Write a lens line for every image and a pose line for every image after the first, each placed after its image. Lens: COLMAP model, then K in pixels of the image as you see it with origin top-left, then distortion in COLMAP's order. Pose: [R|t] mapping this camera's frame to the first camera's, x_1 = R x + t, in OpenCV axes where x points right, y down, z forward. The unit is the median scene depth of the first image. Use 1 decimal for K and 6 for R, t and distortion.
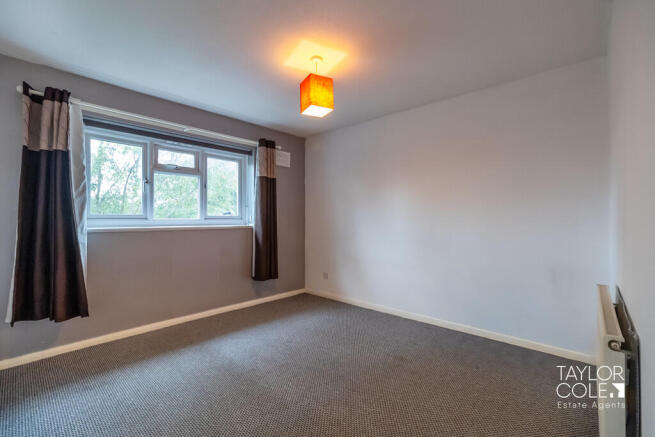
lens RADIAL K [[296.1, 0, 327.5], [0, 296.1, 218.5], [0, 0, 1]] dist [-0.001278, -0.000204]
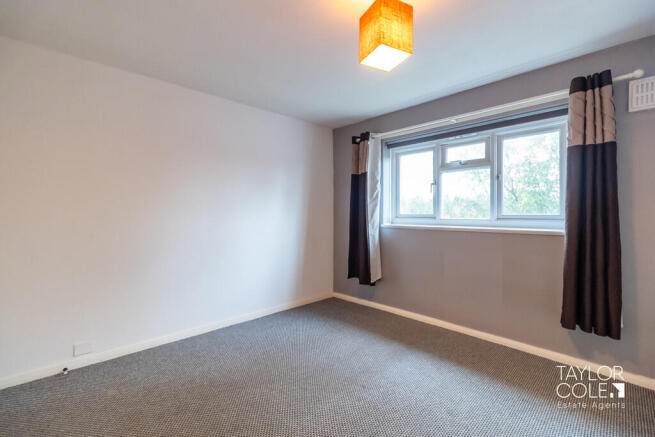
lens RADIAL K [[296.1, 0, 327.5], [0, 296.1, 218.5], [0, 0, 1]] dist [-0.001278, -0.000204]
pose [[-0.094195, 0.020266, -0.995347, 0.472487], [-0.000160, 0.999792, 0.020371, -0.018594], [0.995554, 0.002078, -0.094172, 0.706187]]
